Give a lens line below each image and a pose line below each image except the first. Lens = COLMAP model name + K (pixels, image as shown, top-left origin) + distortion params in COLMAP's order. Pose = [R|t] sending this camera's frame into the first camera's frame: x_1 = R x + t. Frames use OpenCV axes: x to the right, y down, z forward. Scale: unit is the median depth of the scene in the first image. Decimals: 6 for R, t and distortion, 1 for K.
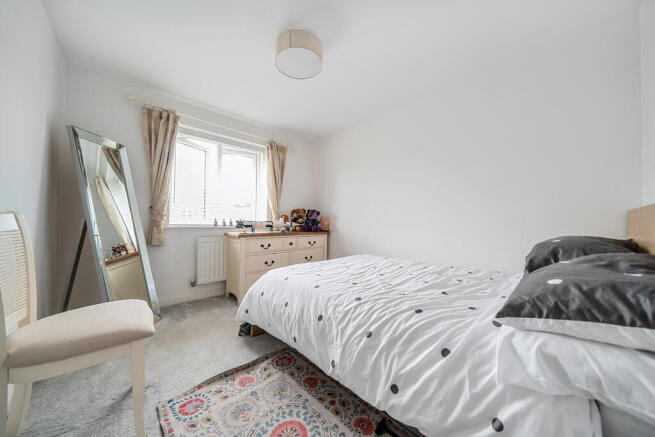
lens RADIAL K [[226.1, 0, 324.9], [0, 226.1, 219.7], [0, 0, 1]] dist [-0.002545, -0.000021]
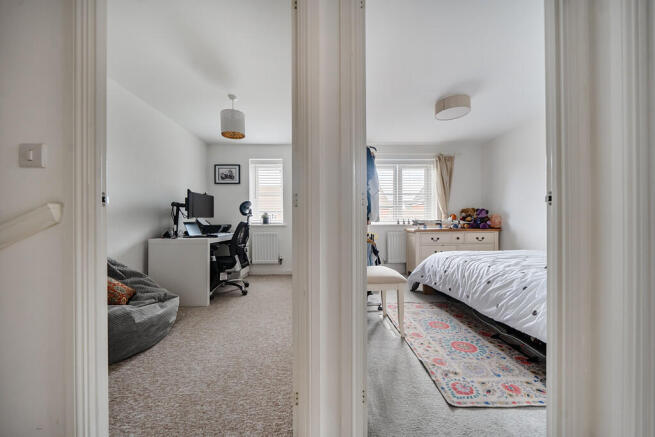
lens RADIAL K [[240.9, 0, 324.8], [0, 240.9, 222.2], [0, 0, 1]] dist [-0.001638, -0.000053]
pose [[0.748461, -0.012306, -0.663065, 0.154505], [0.026600, 0.999580, 0.011474, -0.012510], [0.662645, -0.026225, 0.748474, -0.387682]]
